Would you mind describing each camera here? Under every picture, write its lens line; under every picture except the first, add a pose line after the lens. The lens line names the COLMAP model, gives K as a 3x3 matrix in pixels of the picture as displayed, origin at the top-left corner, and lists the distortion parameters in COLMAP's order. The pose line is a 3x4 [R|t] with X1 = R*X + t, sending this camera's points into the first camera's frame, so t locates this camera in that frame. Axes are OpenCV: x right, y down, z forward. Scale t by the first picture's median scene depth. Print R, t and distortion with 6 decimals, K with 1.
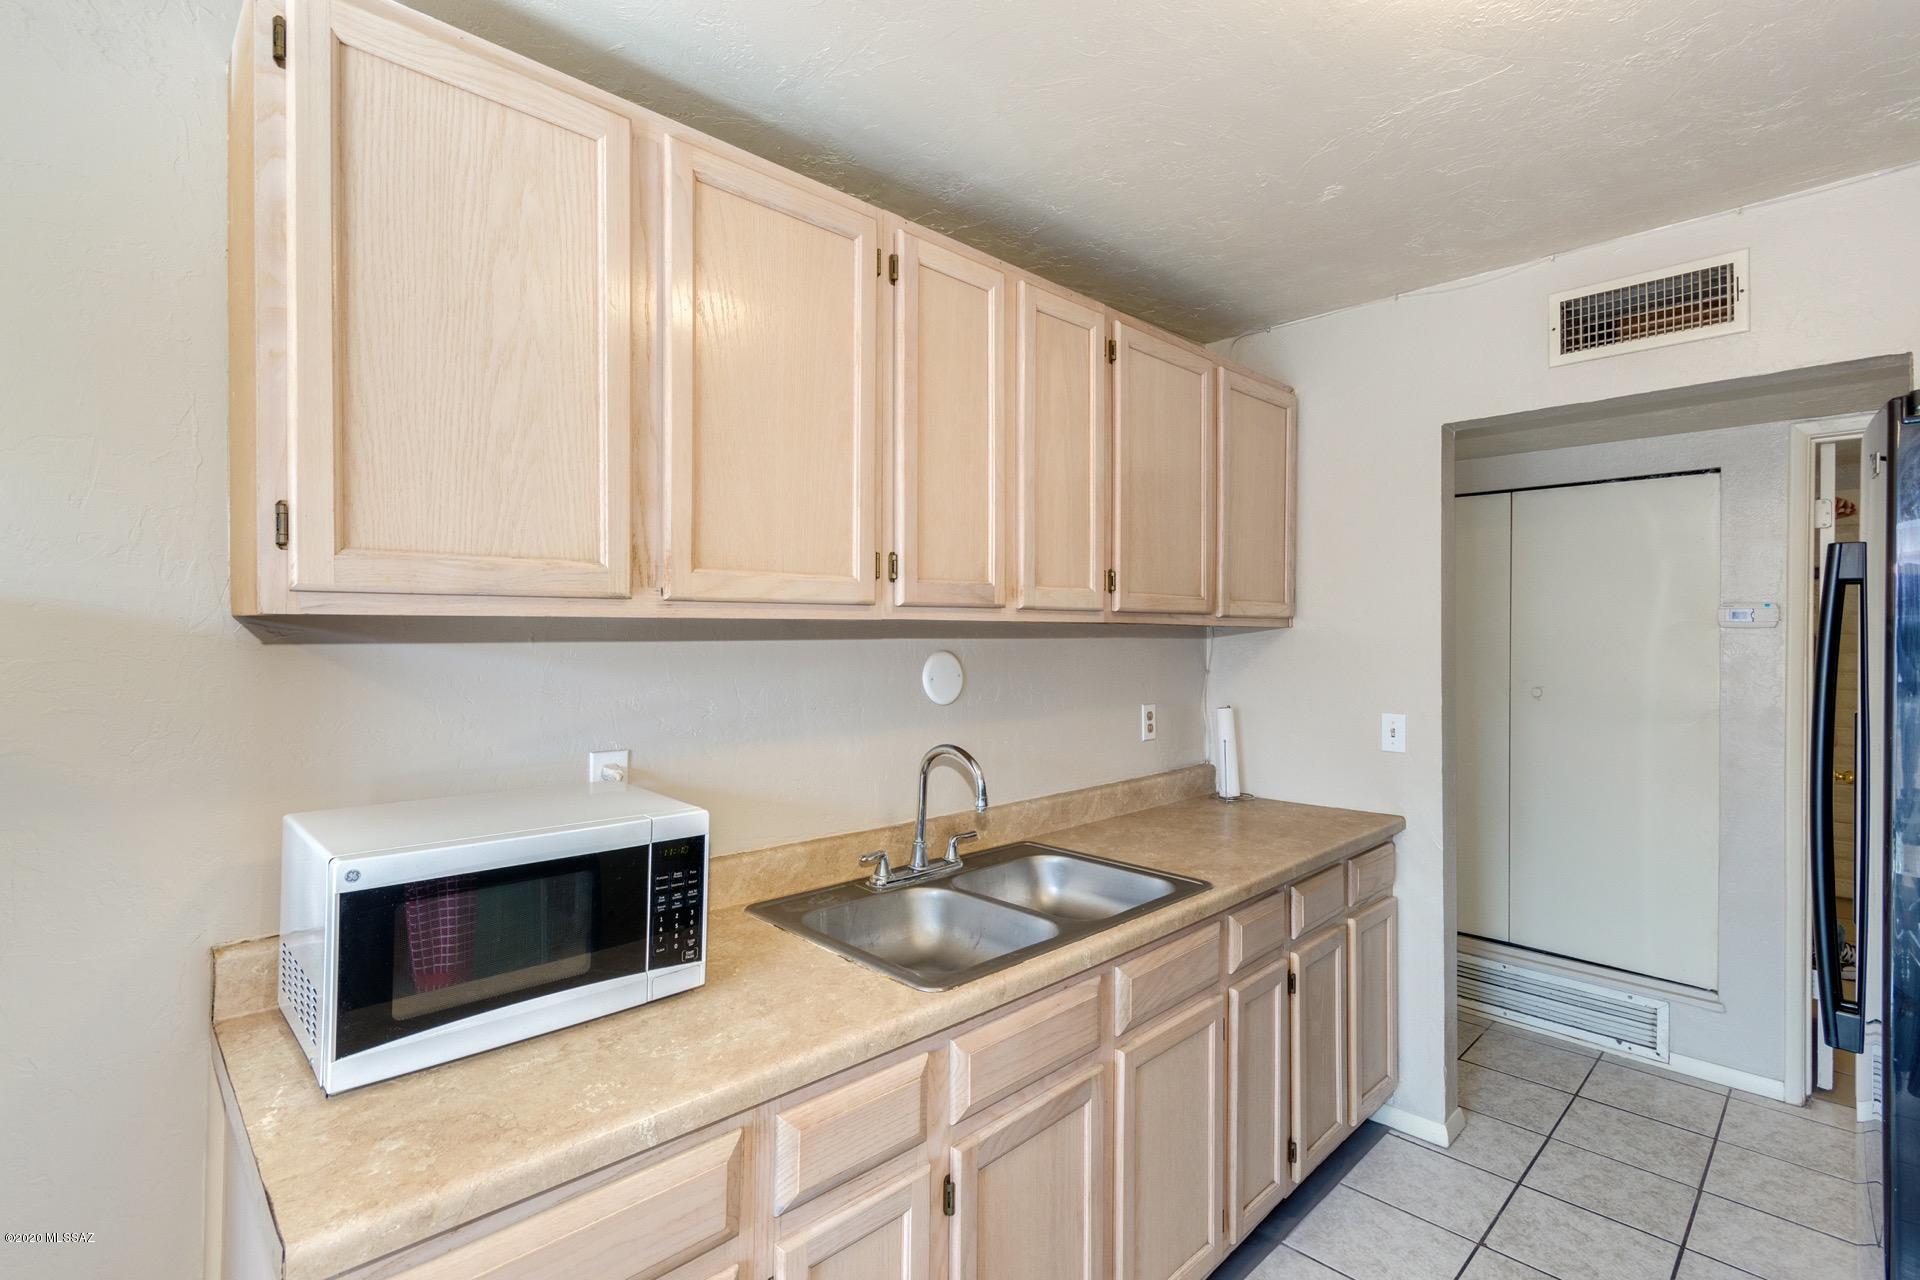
lens RADIAL K [[890.9, 0, 939.9], [0, 890.9, 628.4], [0, 0, 1]] dist [0.001019, -0.000896]
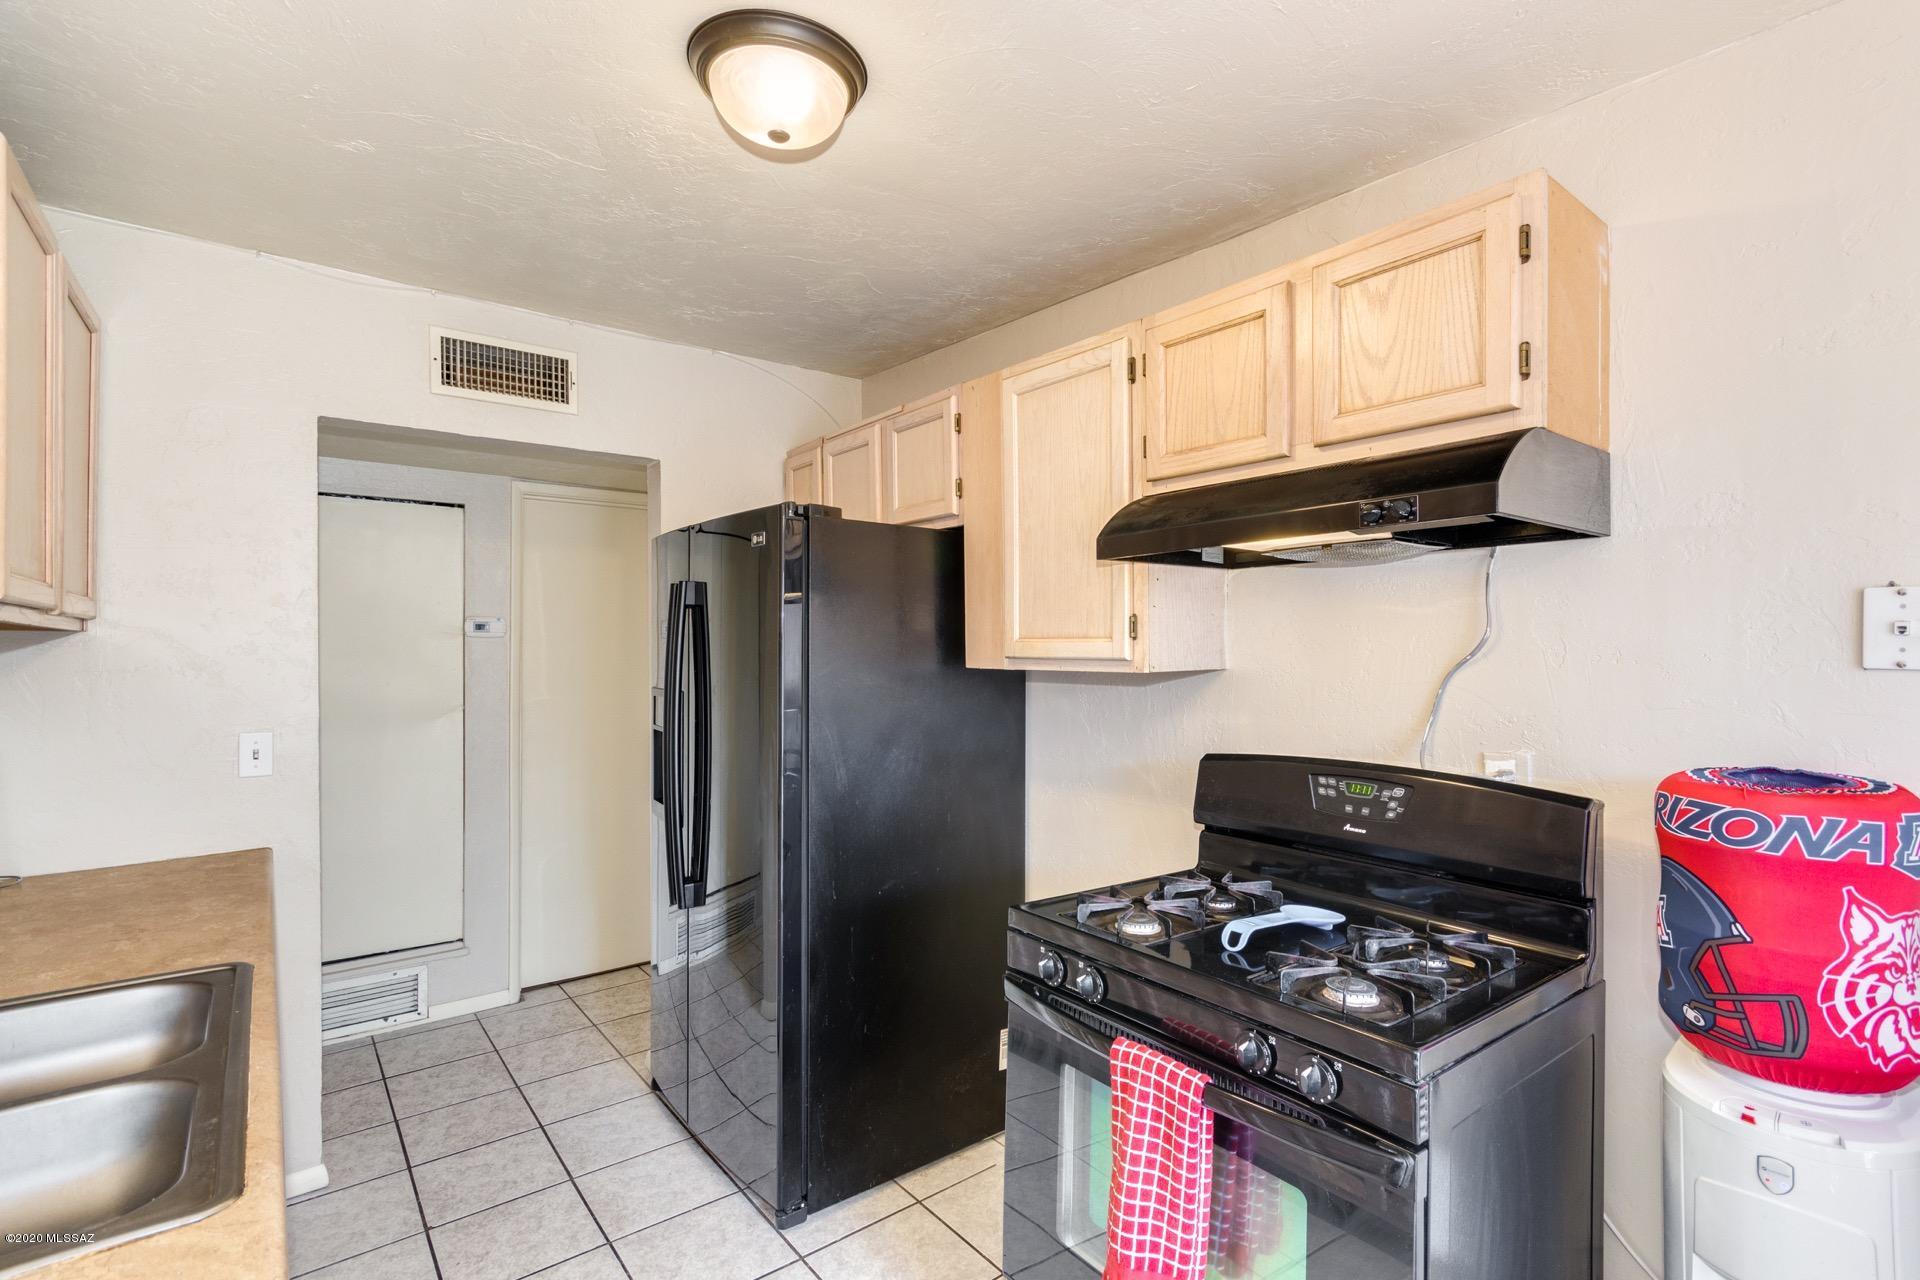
lens RADIAL K [[890.9, 0, 984.7], [0, 890.9, 643.4], [0, 0, 1]] dist [0.001019, -0.000896]
pose [[0.087096, 0.000197, 0.996200, -0.316728], [-0.001191, 0.999999, -0.000093, 0.008412], [-0.996199, -0.001178, 0.087096, 0.229561]]
